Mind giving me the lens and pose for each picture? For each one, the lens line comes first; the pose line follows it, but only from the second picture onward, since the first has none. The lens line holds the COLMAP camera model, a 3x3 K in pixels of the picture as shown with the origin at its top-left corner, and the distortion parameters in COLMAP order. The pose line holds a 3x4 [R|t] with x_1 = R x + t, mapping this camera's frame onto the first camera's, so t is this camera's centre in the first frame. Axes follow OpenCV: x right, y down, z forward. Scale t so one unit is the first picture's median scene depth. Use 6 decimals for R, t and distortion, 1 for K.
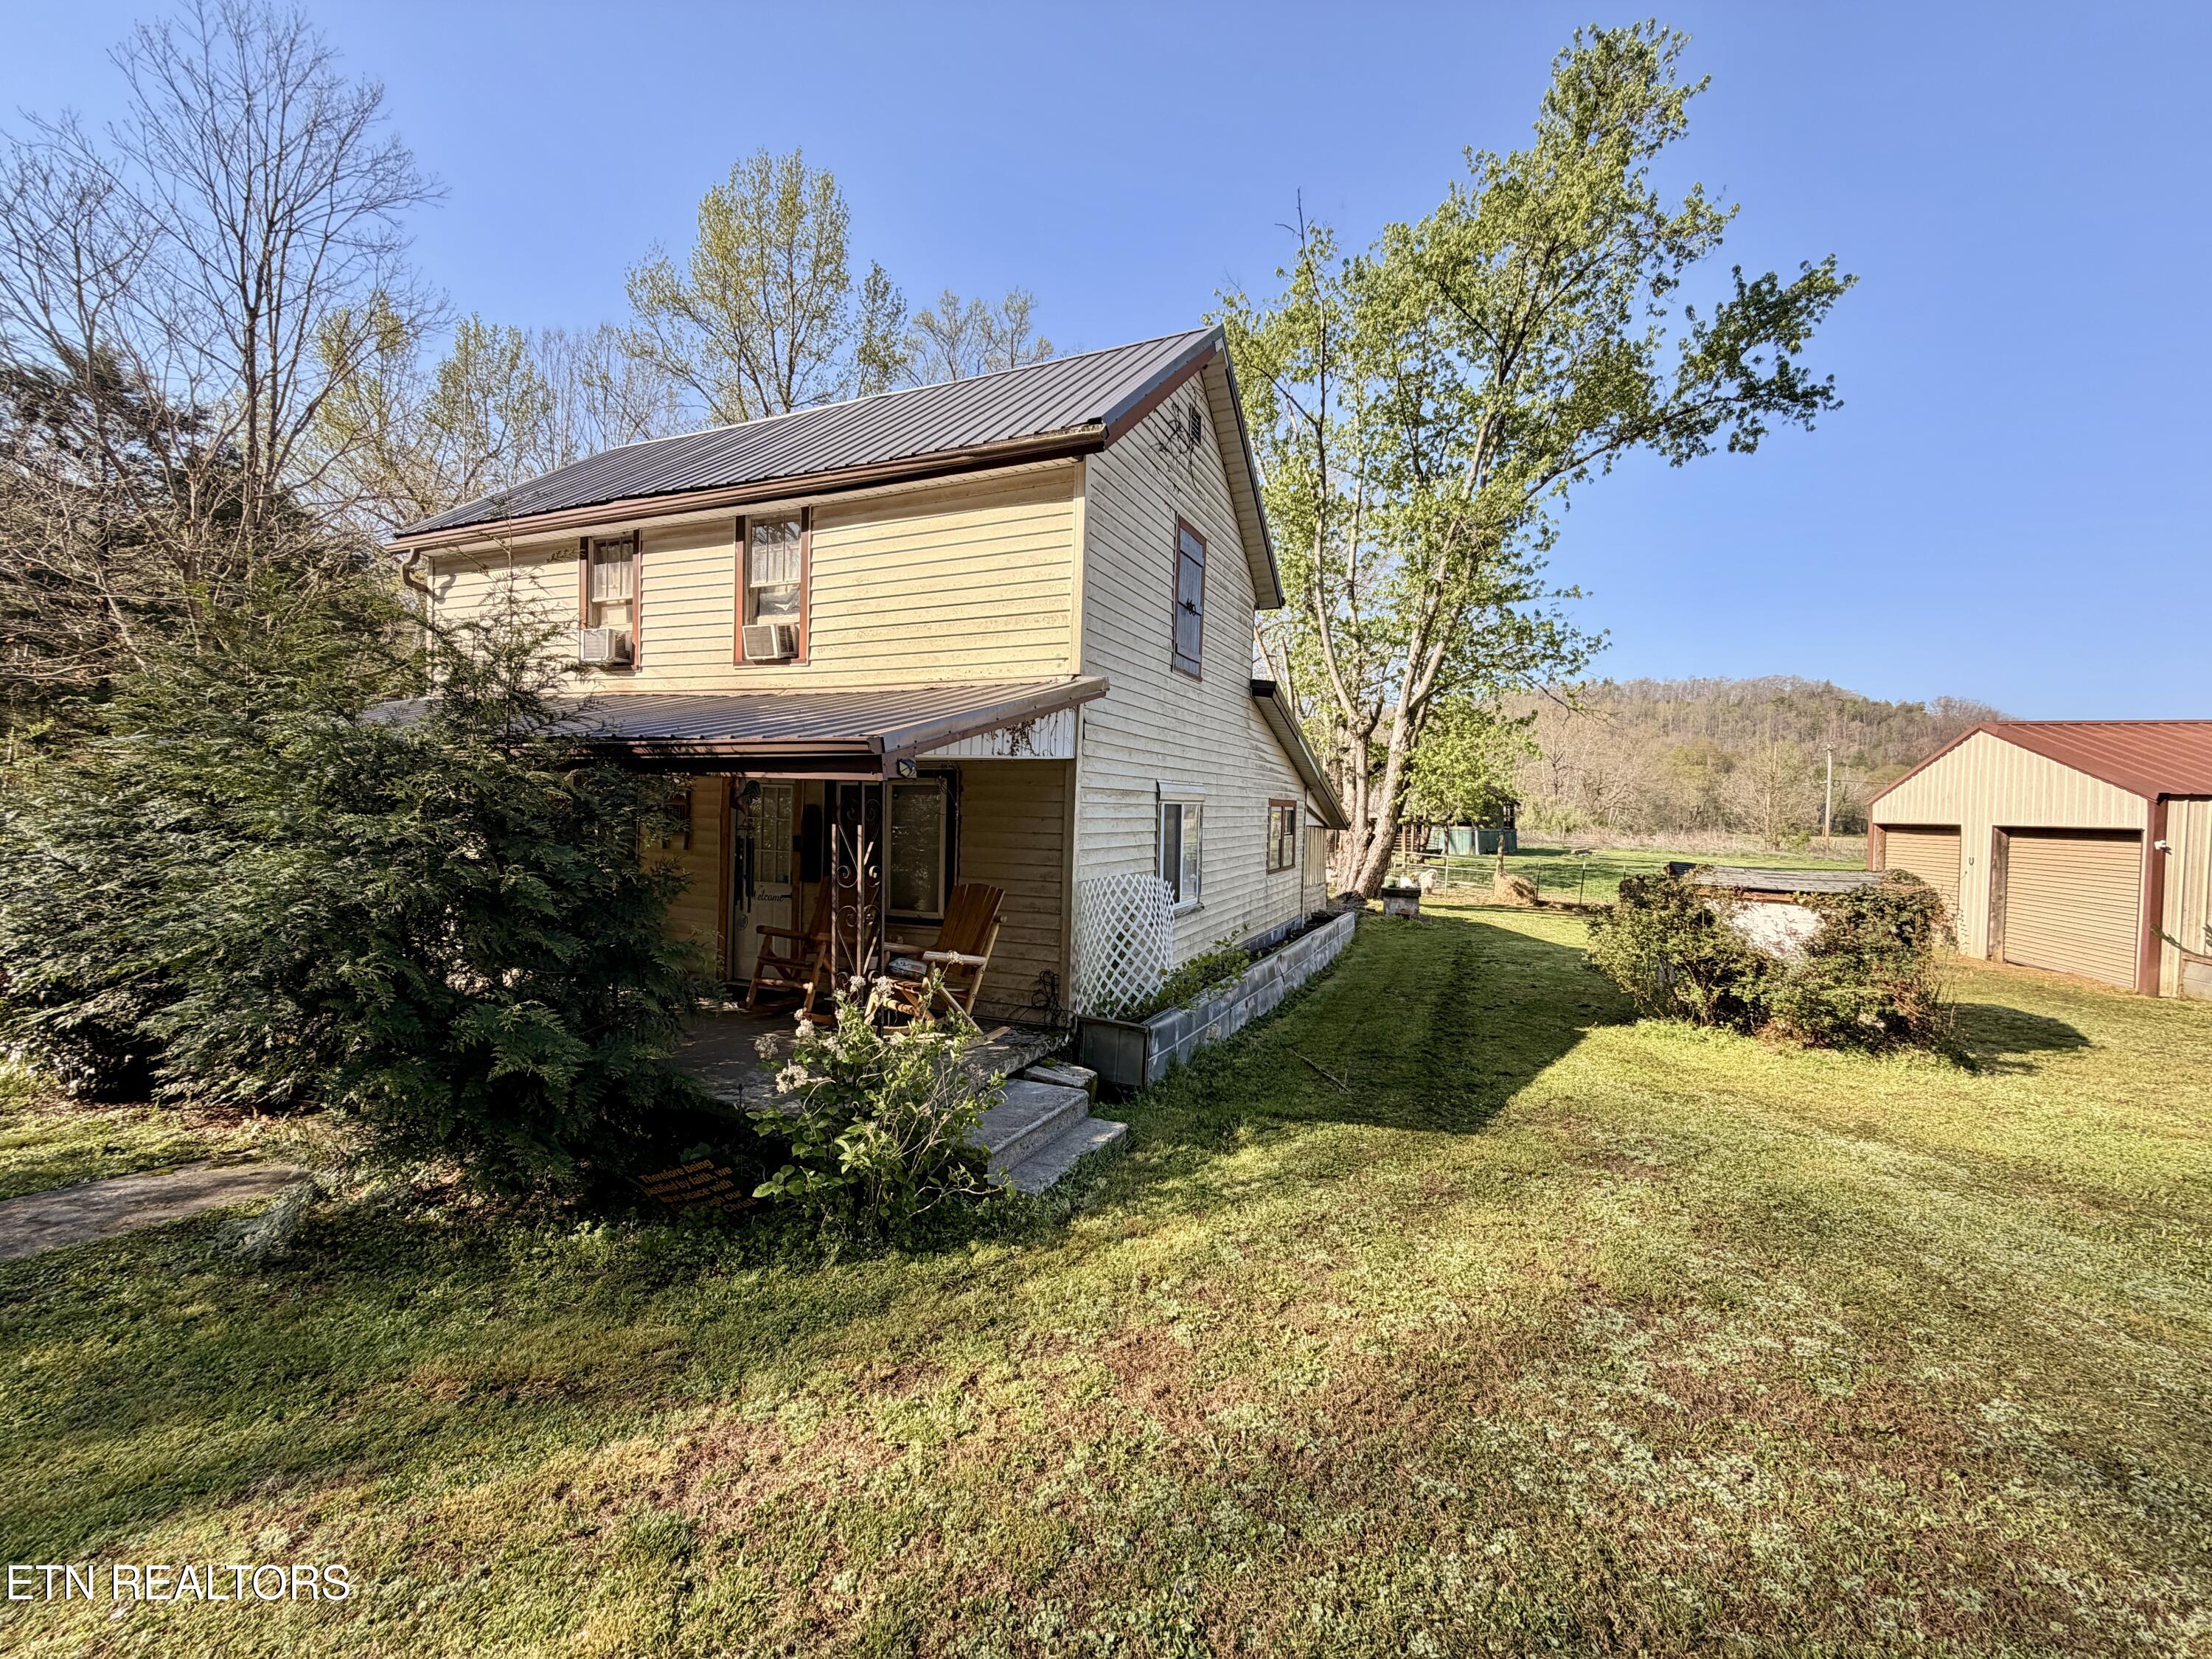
lens RADIAL K [[870.1, 0, 1106.0], [0, 870.1, 829.5], [0, 0, 1]] dist [-0.002332, -0.000336]
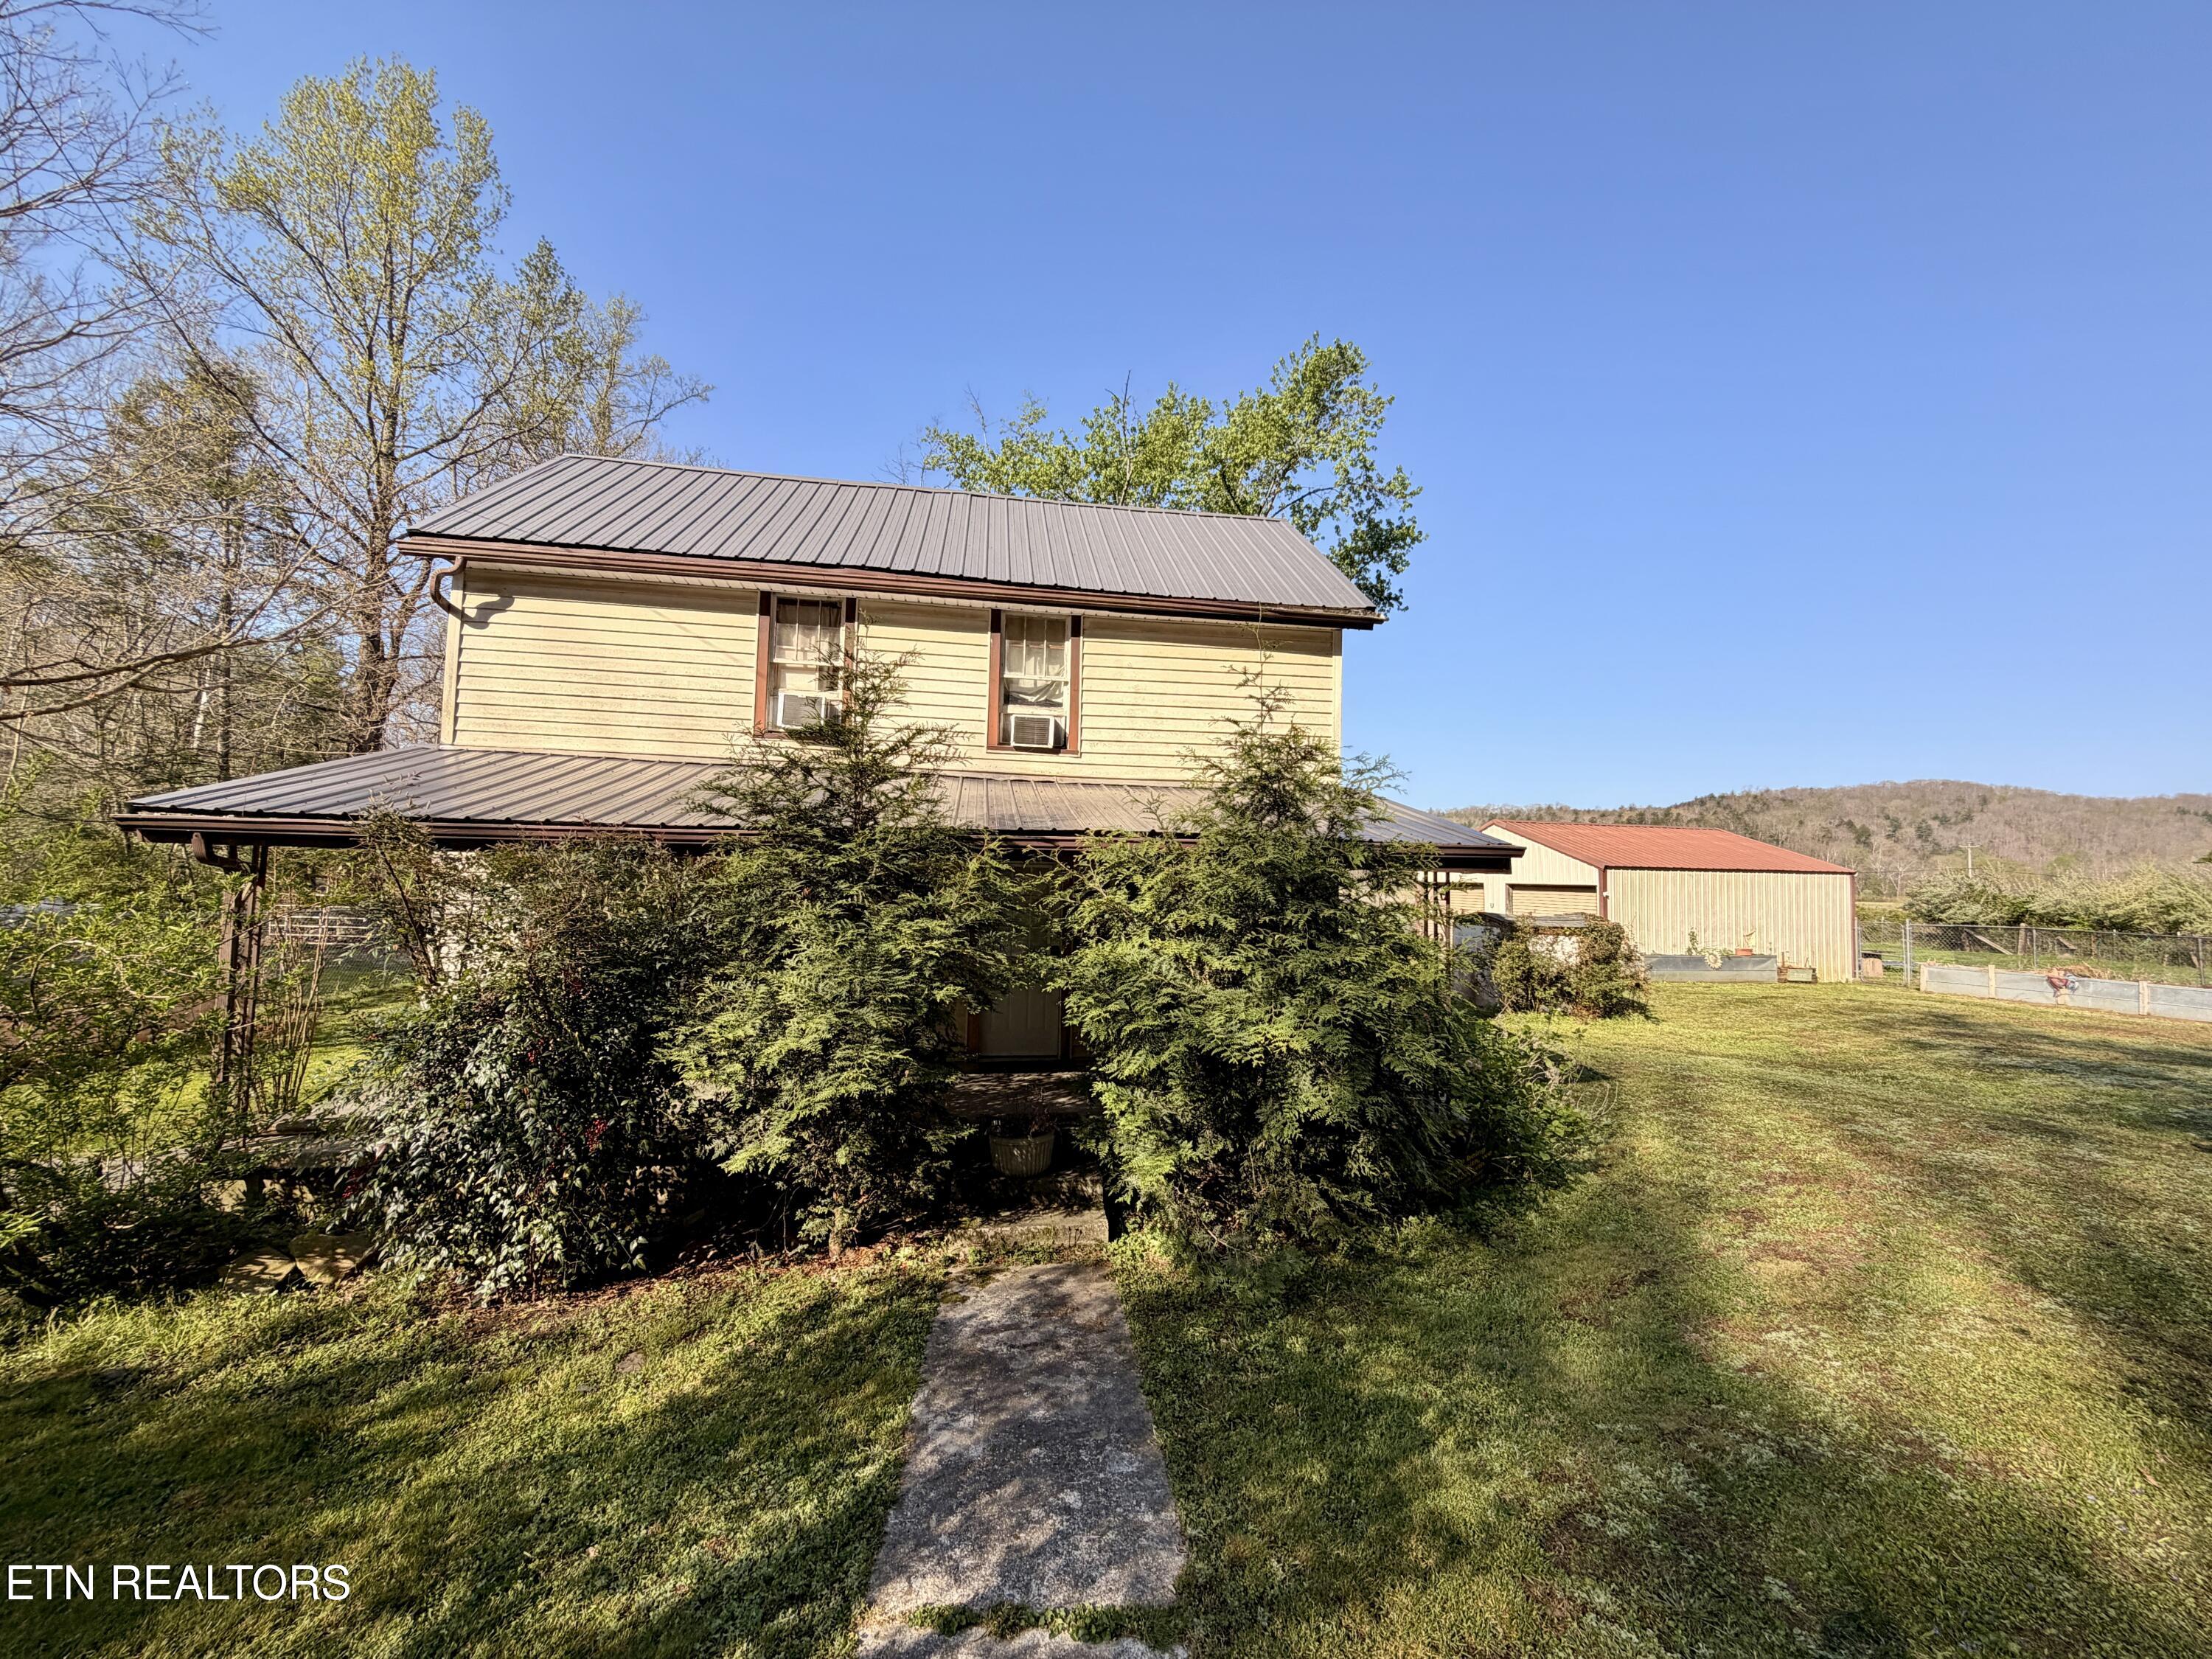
lens RADIAL K [[870.1, 0, 1106.0], [0, 870.1, 829.5], [0, 0, 1]] dist [-0.002332, -0.000336]
pose [[0.838232, 0.020803, 0.544916, -0.872704], [0.016491, 0.997848, -0.063463, -0.025413], [-0.545064, 0.062183, 0.836085, 0.062938]]
